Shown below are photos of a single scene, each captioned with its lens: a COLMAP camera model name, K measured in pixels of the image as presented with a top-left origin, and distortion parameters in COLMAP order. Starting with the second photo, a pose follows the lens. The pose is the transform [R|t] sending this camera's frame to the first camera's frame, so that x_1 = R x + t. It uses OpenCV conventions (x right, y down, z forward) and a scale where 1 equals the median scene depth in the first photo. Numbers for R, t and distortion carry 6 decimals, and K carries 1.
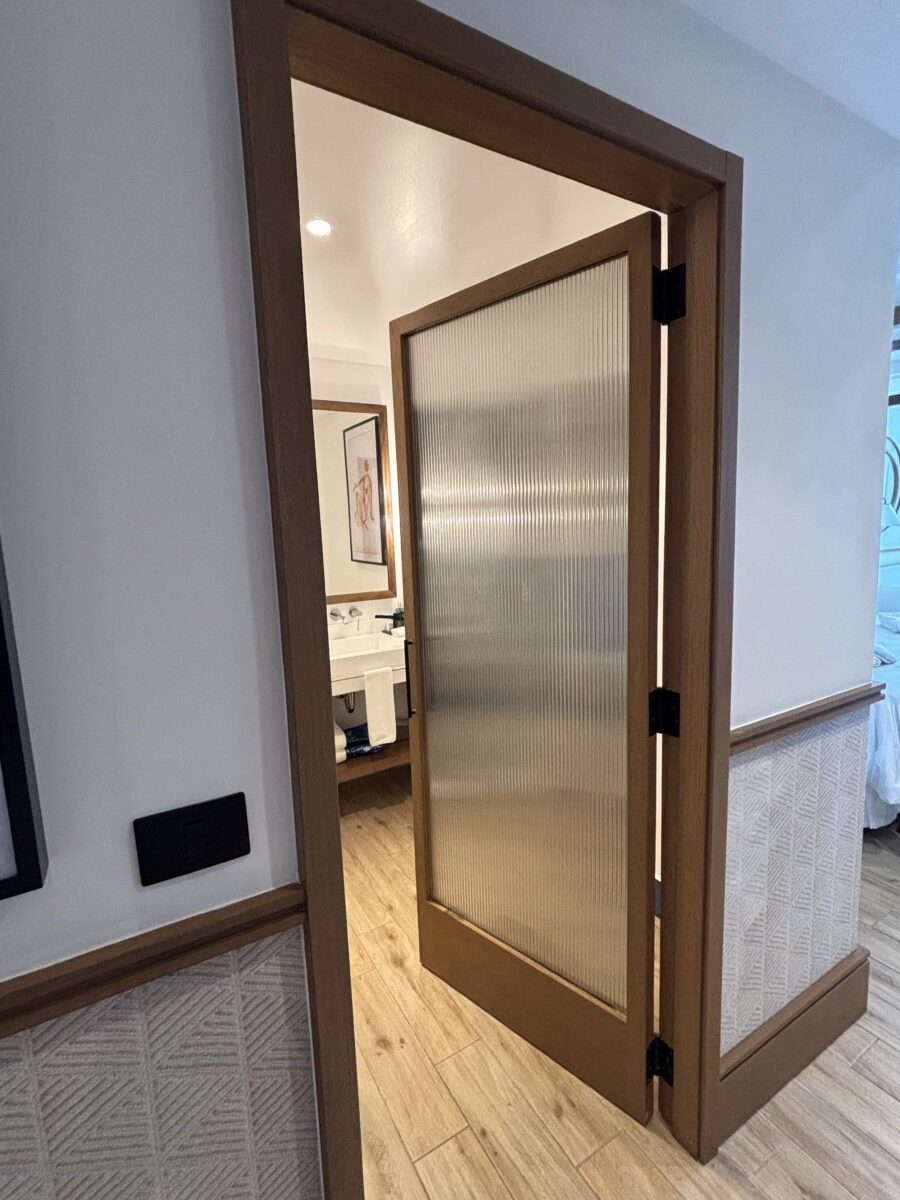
lens RADIAL K [[560.6, 0, 450.9], [0, 560.6, 595.3], [0, 0, 1]] dist [0.000578, -0.000008]
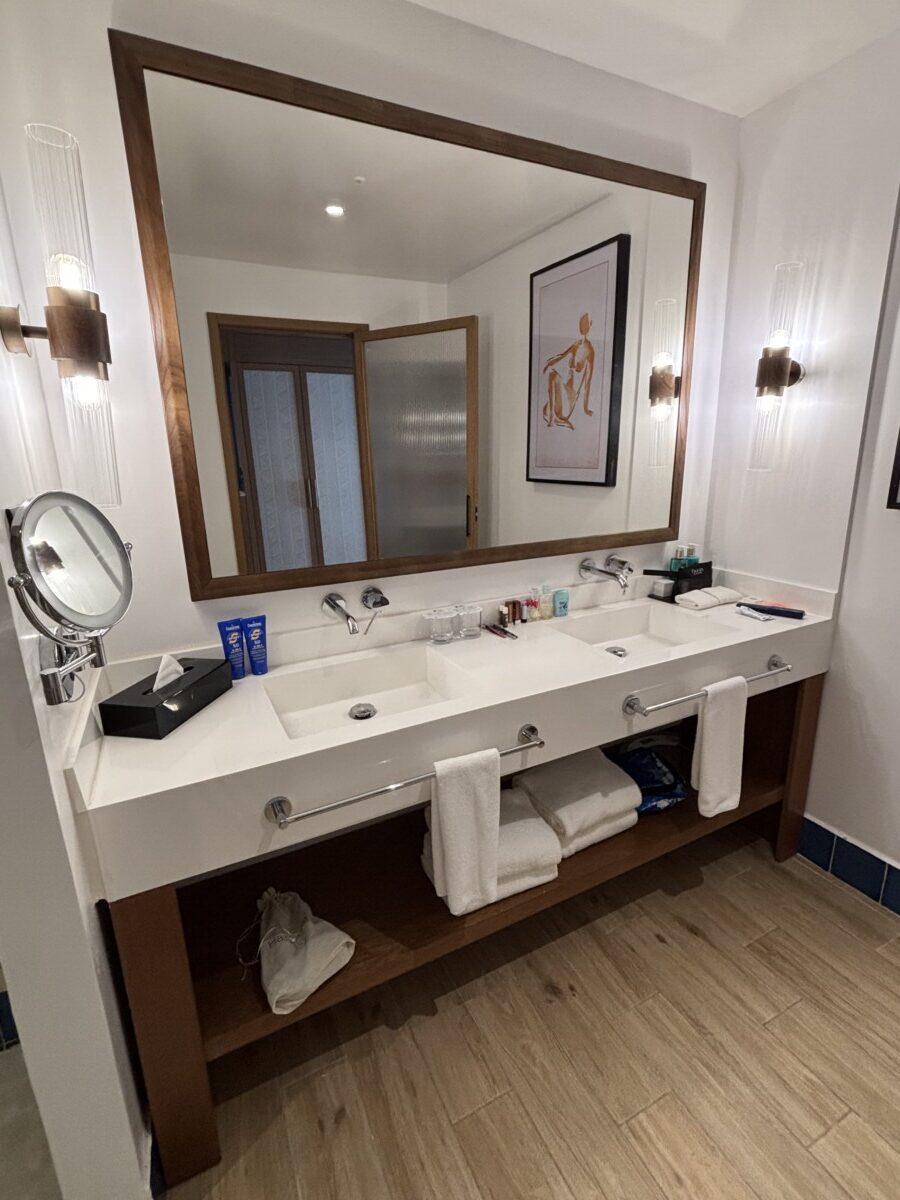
lens RADIAL K [[560.6, 0, 450.1], [0, 560.6, 601.9], [0, 0, 1]] dist [0.000578, -0.000008]
pose [[0.998122, 0.021815, -0.057250, -0.305722], [-0.013668, 0.990197, 0.139006, -0.010985], [0.059721, -0.137962, 0.988635, 0.391130]]
